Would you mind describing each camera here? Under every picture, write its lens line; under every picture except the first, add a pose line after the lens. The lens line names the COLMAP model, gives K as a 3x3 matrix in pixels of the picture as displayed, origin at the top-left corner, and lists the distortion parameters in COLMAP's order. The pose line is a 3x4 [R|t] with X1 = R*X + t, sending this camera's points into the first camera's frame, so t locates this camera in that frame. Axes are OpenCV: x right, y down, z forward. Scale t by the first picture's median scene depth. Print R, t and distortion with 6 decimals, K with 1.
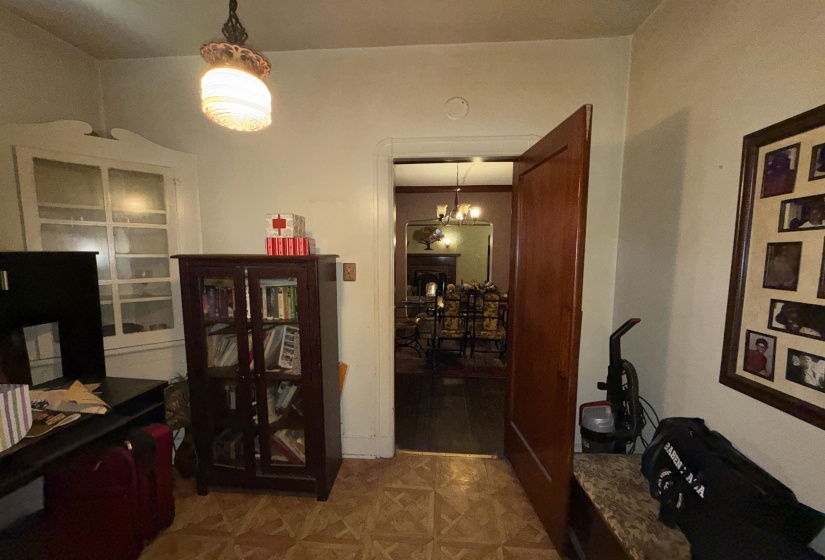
lens RADIAL K [[325.4, 0, 414.5], [0, 325.4, 284.9], [0, 0, 1]] dist [0.000052, -0.000092]
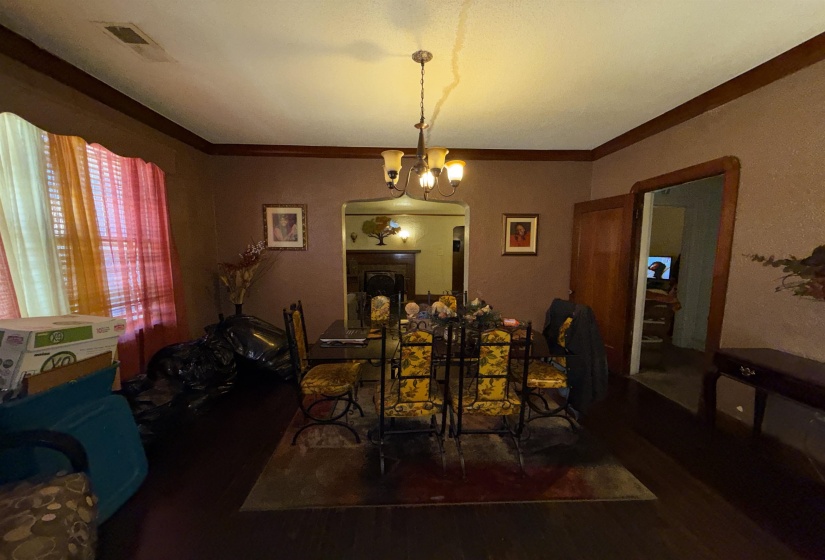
lens RADIAL K [[325.4, 0, 411.9], [0, 325.4, 285.3], [0, 0, 1]] dist [0.000052, -0.000092]
pose [[0.992427, -0.016312, 0.121745, 0.045088], [0.014892, 0.999810, 0.012565, -0.042480], [-0.121927, -0.010657, 0.992482, 0.458097]]
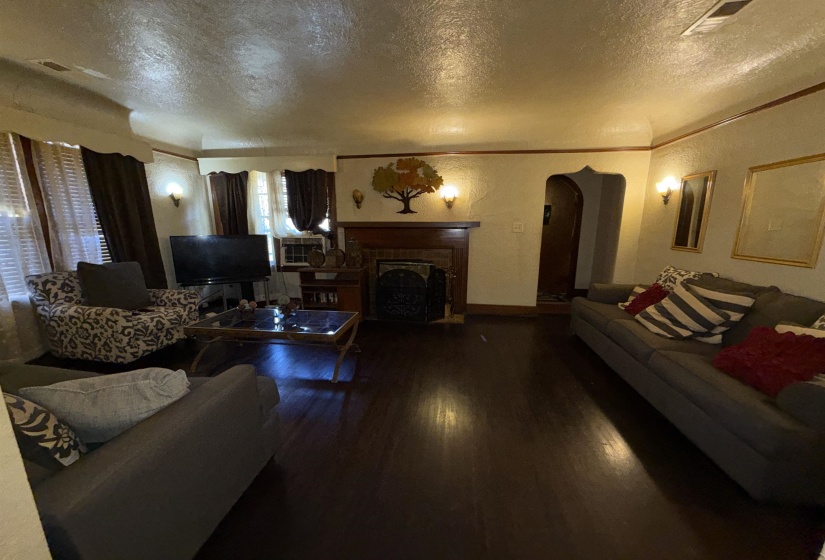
lens RADIAL K [[325.4, 0, 406.5], [0, 325.4, 290.6], [0, 0, 1]] dist [0.000052, -0.000092]
pose [[0.998170, 0.005052, -0.060266, 0.175544], [0.001202, 0.994650, 0.103299, -0.122238], [0.060466, -0.103182, 0.992823, 1.369145]]
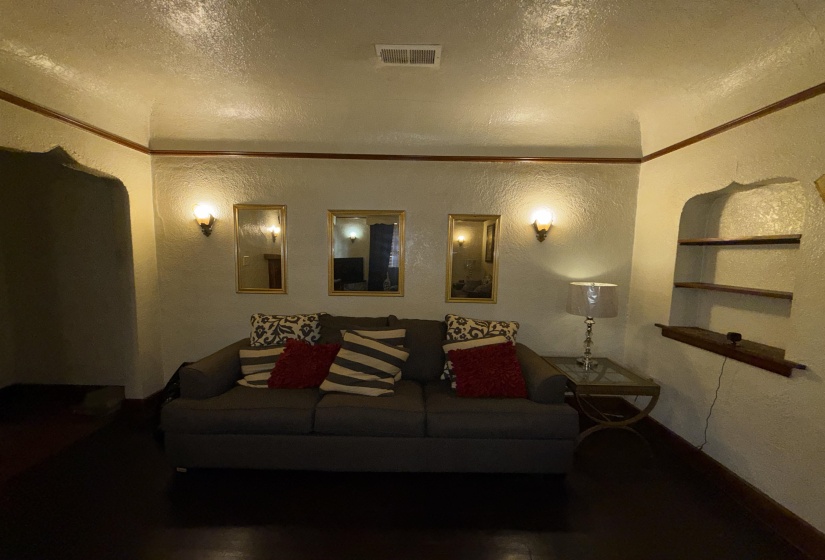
lens RADIAL K [[325.4, 0, 416.2], [0, 325.4, 284.4], [0, 0, 1]] dist [0.000052, -0.000092]
pose [[-0.085212, -0.121861, 0.988883, 0.110486], [0.083897, 0.988090, 0.128993, -0.215679], [-0.992824, 0.093956, -0.073974, 1.955534]]
